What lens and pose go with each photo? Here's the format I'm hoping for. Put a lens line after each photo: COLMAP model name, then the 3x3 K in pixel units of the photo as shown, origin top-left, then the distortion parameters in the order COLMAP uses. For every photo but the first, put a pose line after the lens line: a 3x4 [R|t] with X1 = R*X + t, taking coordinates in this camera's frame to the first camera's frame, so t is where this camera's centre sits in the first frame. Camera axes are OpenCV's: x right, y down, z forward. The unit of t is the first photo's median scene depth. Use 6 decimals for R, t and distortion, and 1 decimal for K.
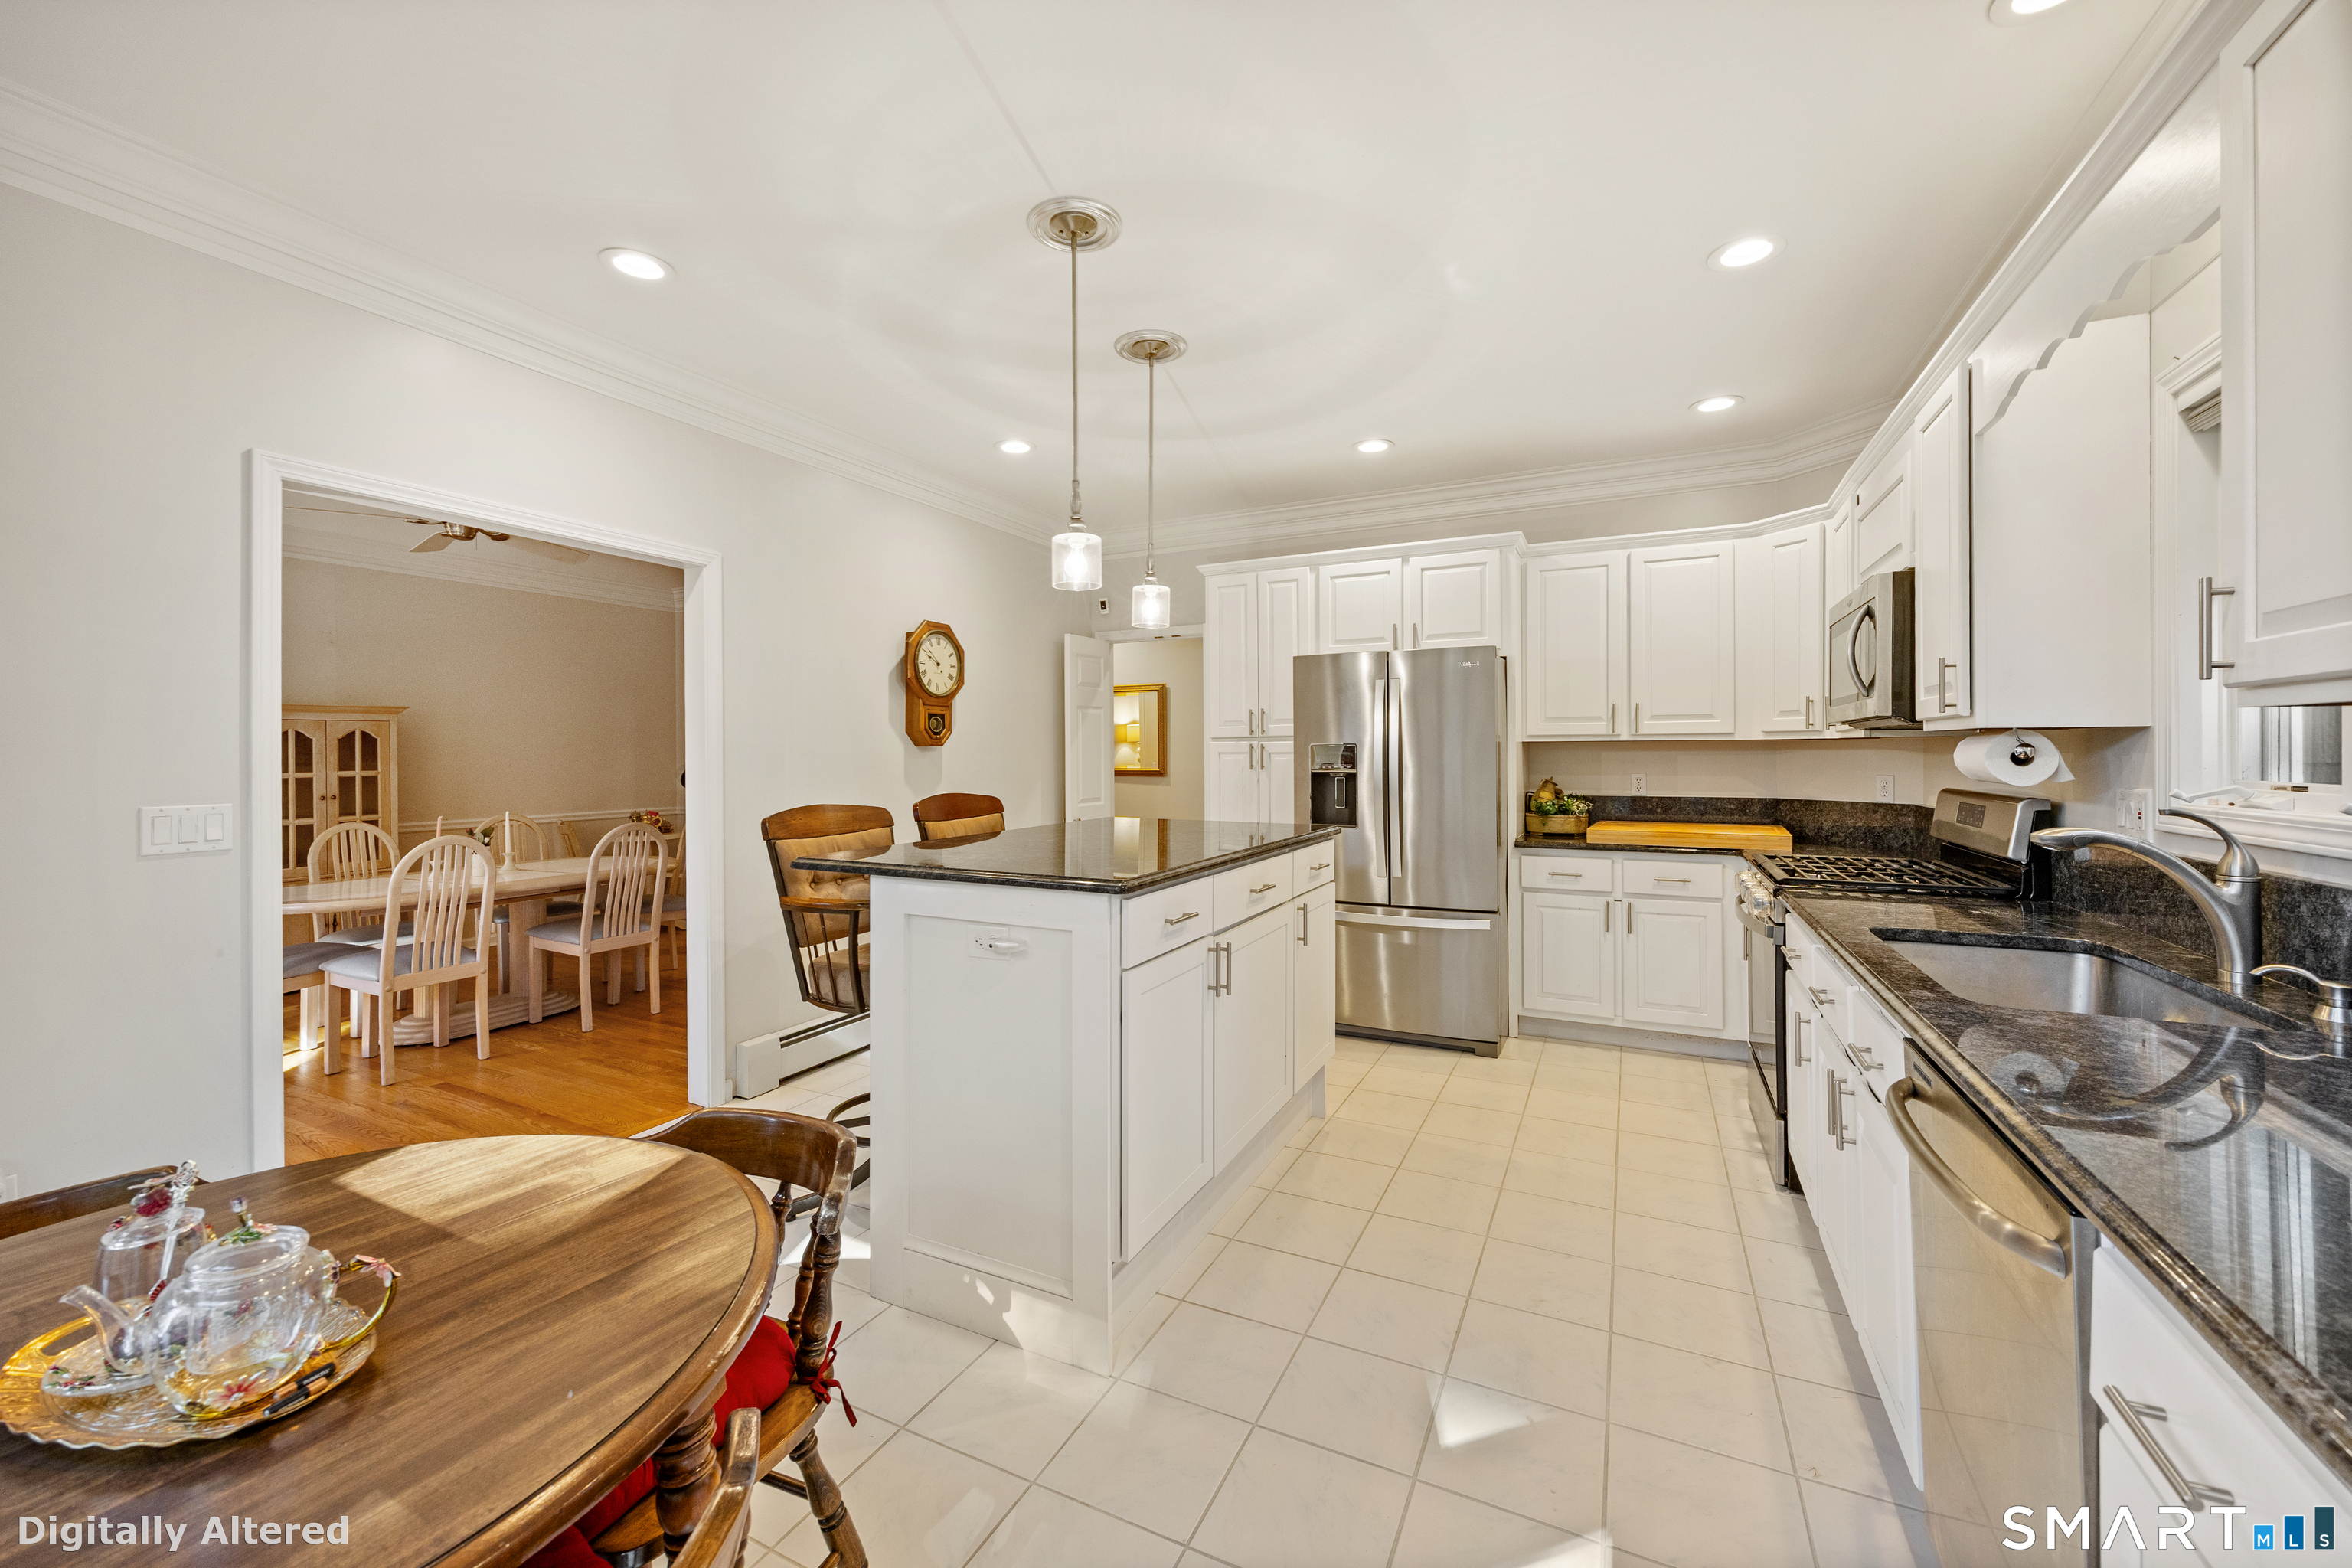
lens RADIAL K [[916.8, 0, 1178.4], [0, 916.8, 784.3], [0, 0, 1]] dist [-0.002182, -0.000134]
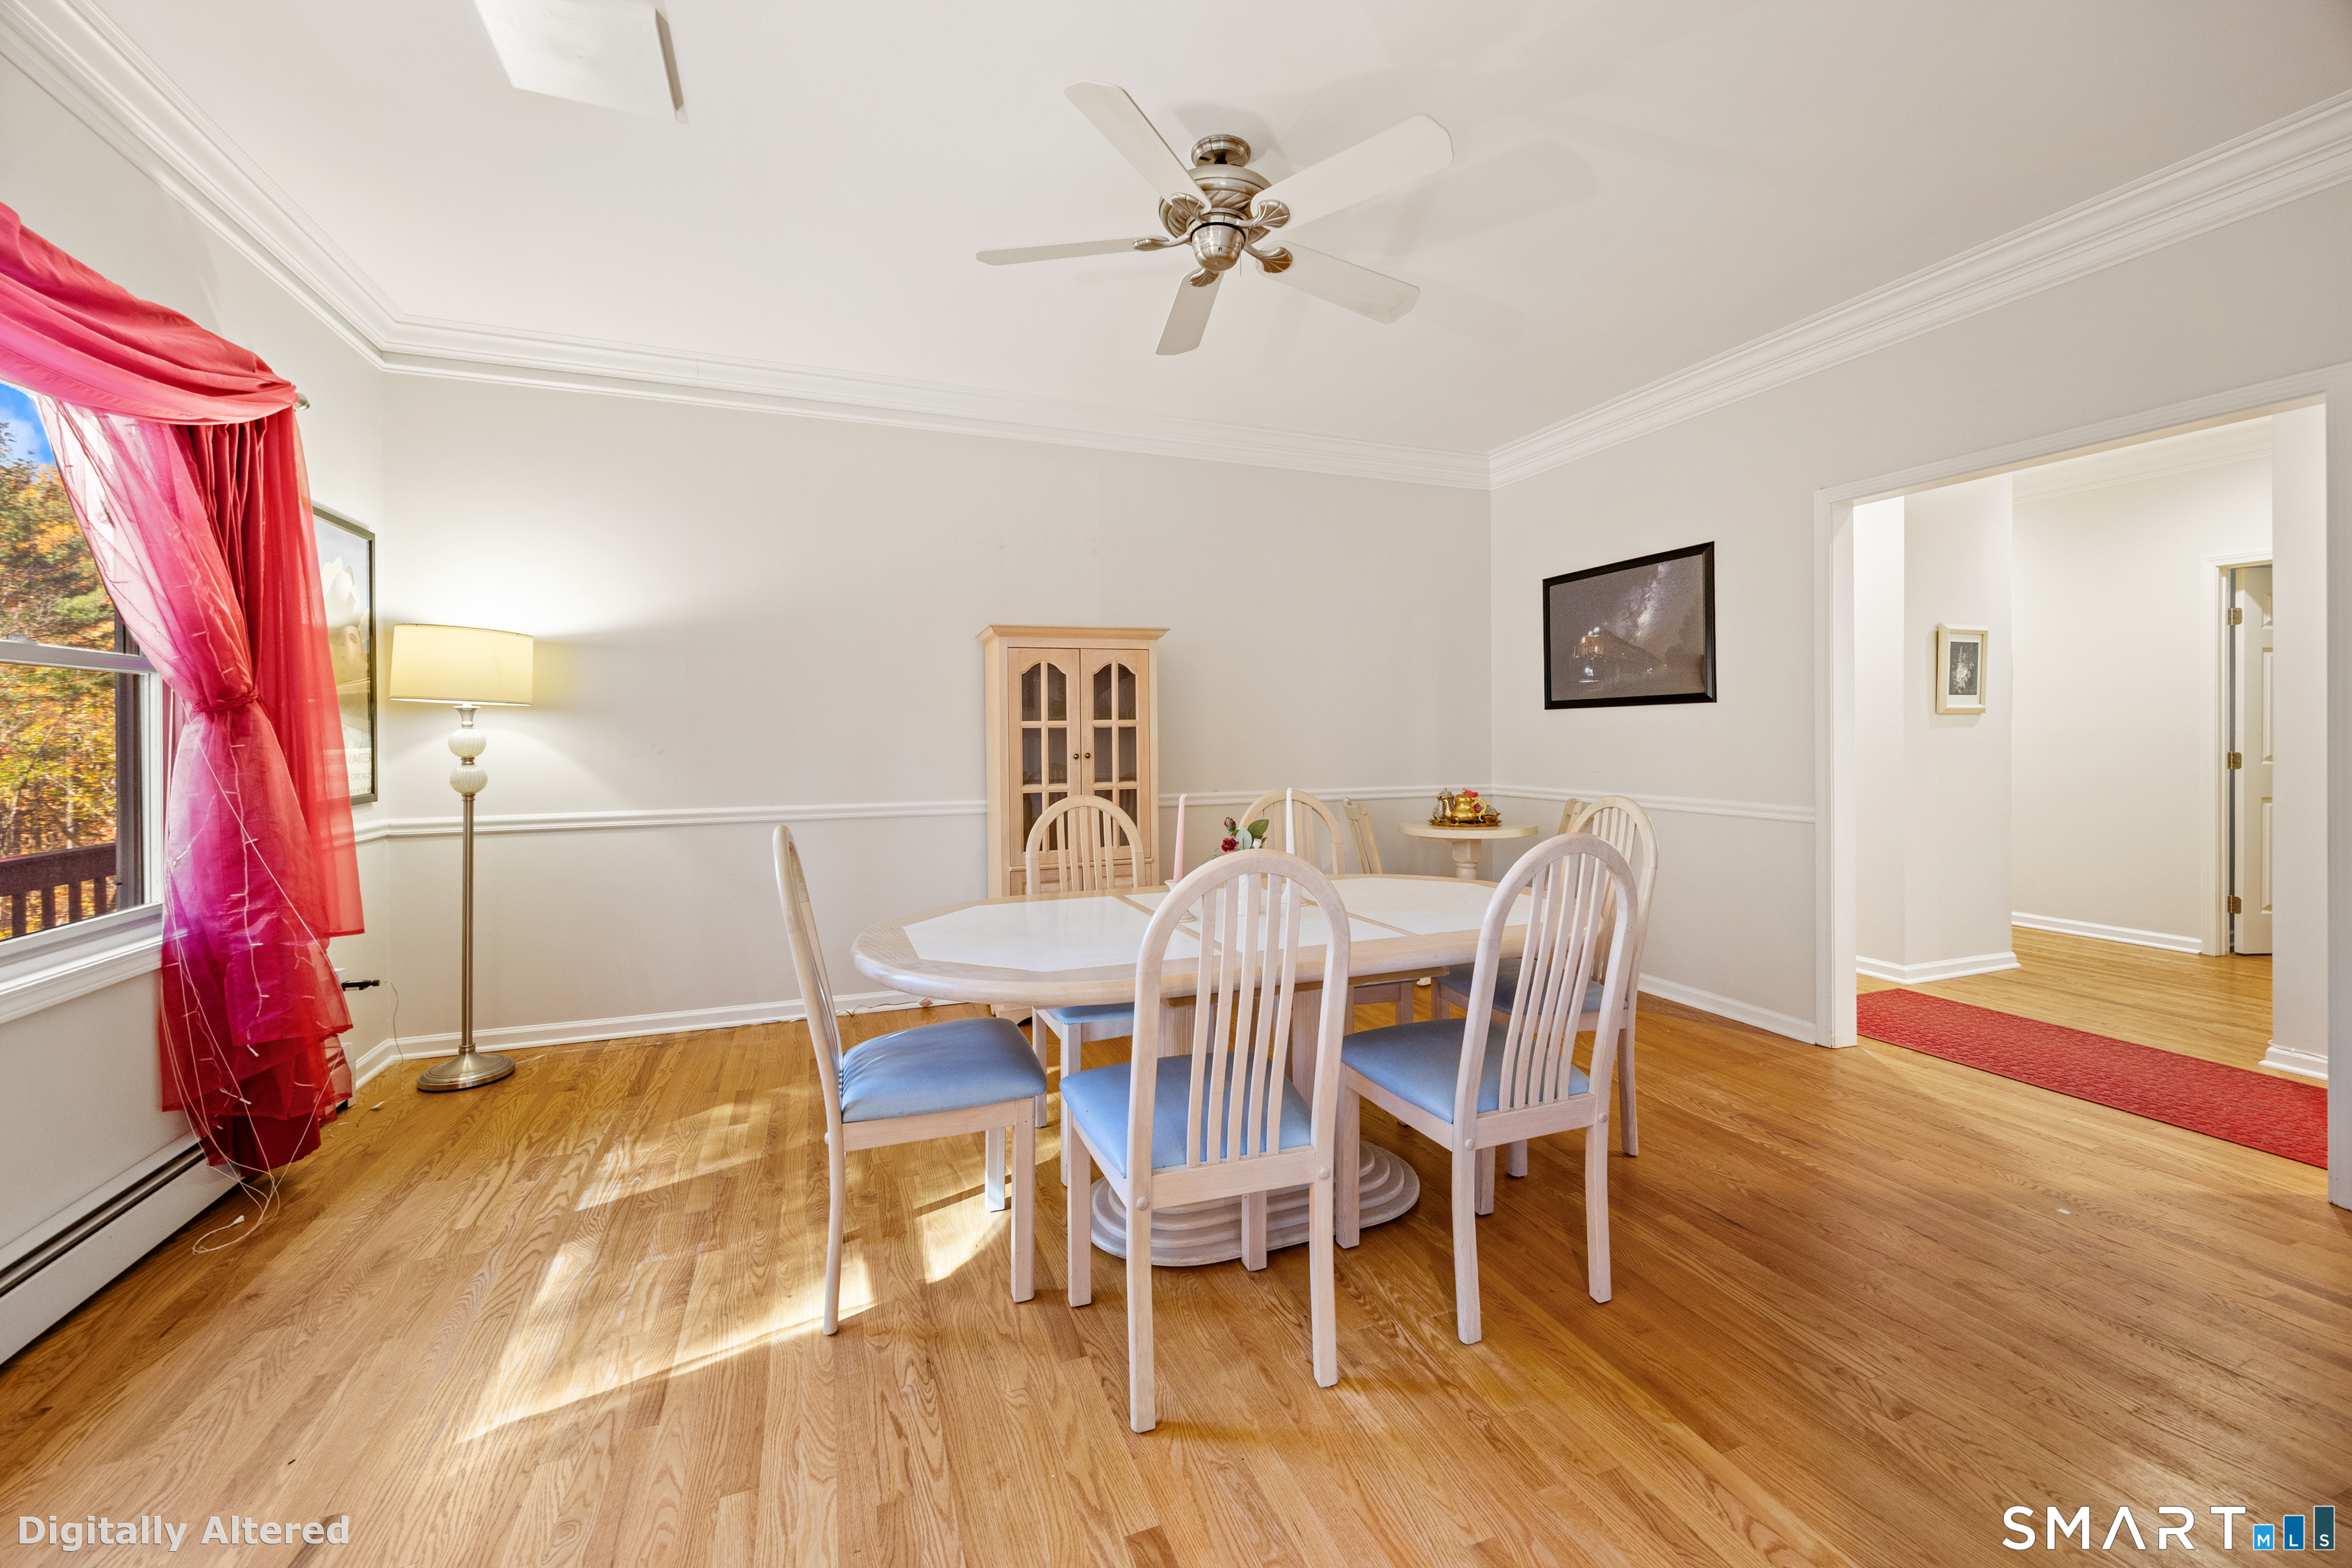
lens RADIAL K [[916.8, 0, 1176.3], [0, 916.8, 765.7], [0, 0, 1]] dist [-0.002182, -0.000134]
pose [[0.744155, 0.007309, -0.667967, -0.385301], [-0.006627, 0.999972, 0.003559, 0.019361], [0.667974, 0.001778, 0.744183, 0.505299]]
